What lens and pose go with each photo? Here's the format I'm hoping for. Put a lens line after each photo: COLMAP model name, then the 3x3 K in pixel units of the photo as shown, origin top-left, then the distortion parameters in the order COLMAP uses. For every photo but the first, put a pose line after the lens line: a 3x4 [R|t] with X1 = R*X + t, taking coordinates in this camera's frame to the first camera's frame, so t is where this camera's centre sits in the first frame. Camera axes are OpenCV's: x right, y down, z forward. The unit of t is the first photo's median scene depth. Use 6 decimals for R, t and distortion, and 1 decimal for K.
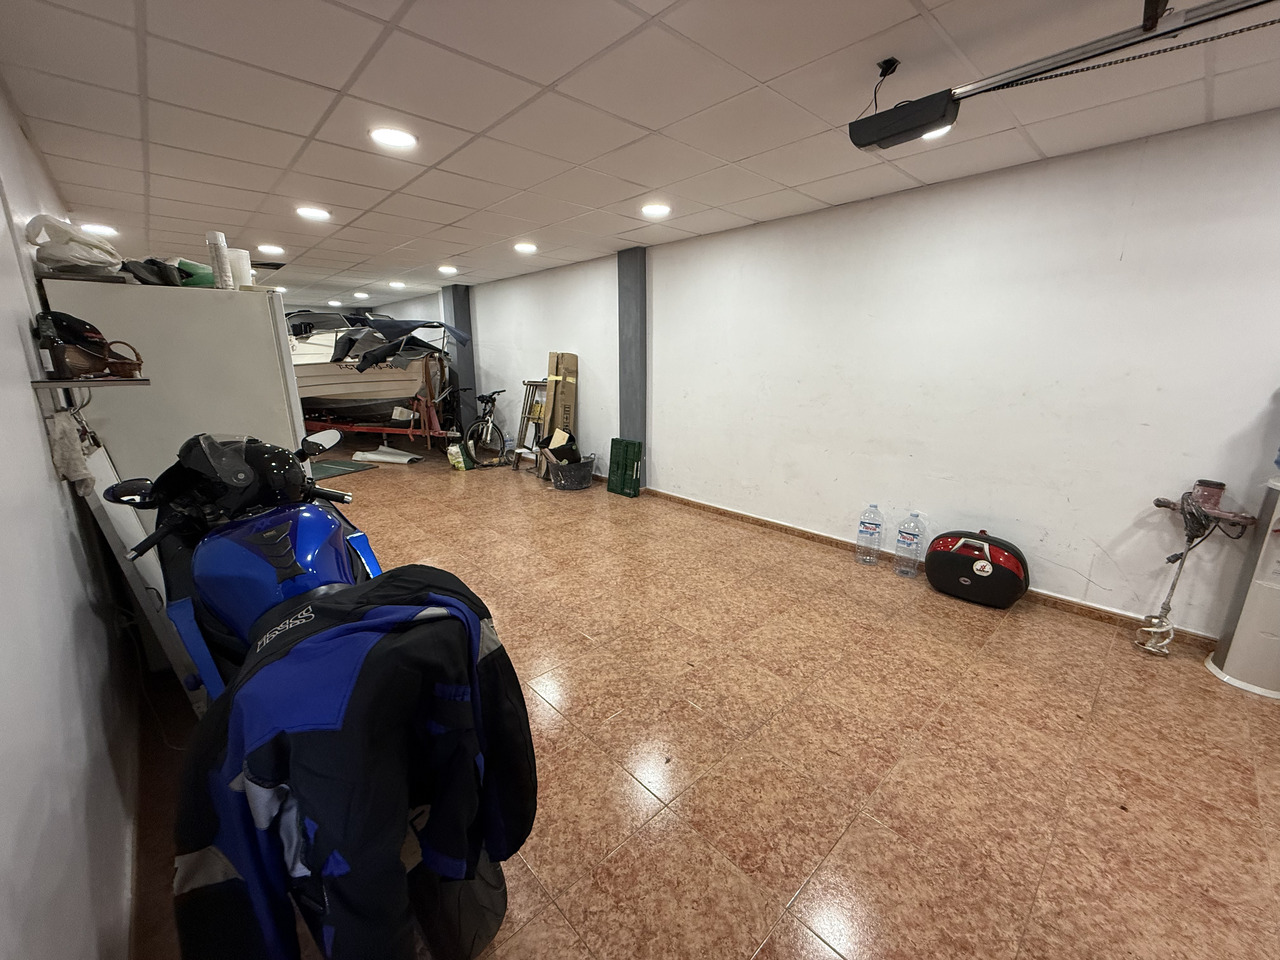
lens RADIAL K [[509.5, 0, 634.4], [0, 509.5, 480.7], [0, 0, 1]] dist [-0.001300, 0.000258]
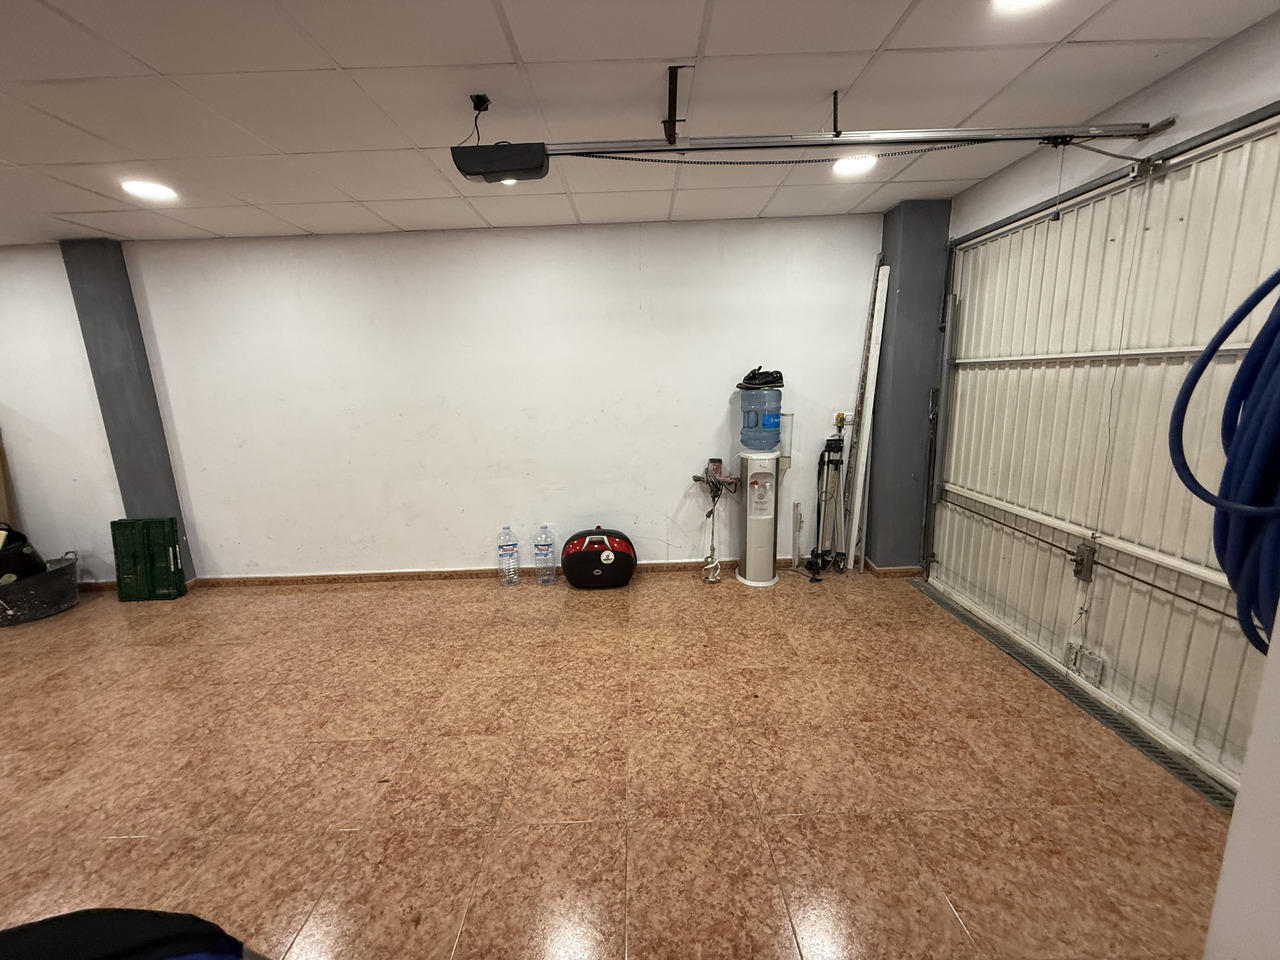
lens RADIAL K [[509.5, 0, 637.2], [0, 509.5, 480.8], [0, 0, 1]] dist [-0.001300, 0.000258]
pose [[0.674343, -0.168201, 0.719007, -0.100287], [0.208478, 0.977466, 0.033136, -0.029868], [-0.708378, 0.127552, 0.694213, 0.114523]]
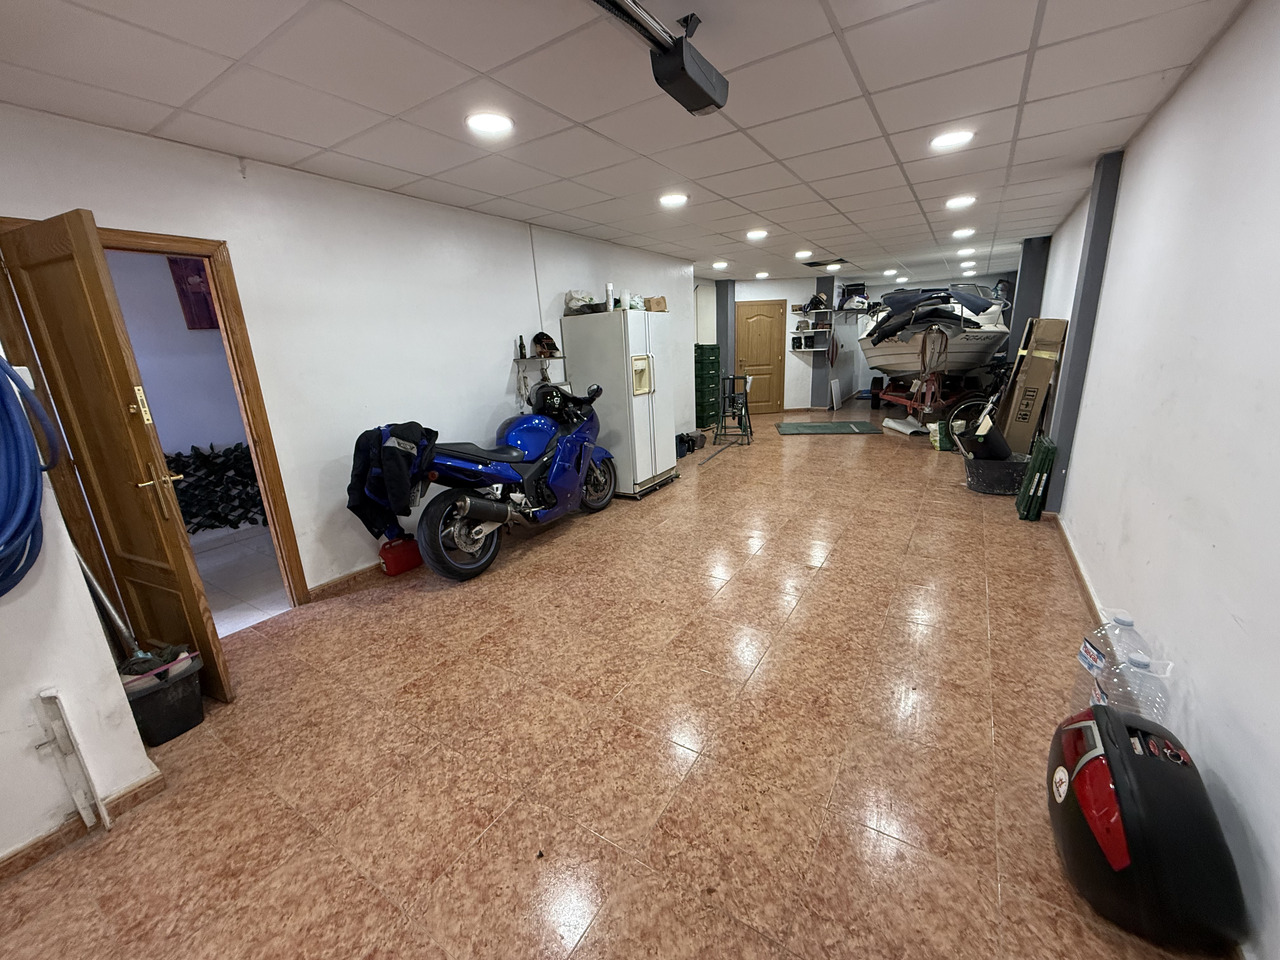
lens RADIAL K [[509.5, 0, 635.5], [0, 509.5, 478.3], [0, 0, 1]] dist [-0.001300, 0.000258]
pose [[0.248544, 0.237258, -0.939114, 1.044427], [-0.182356, 0.963662, 0.195198, -0.128295], [0.951300, 0.122738, 0.282778, 0.507354]]
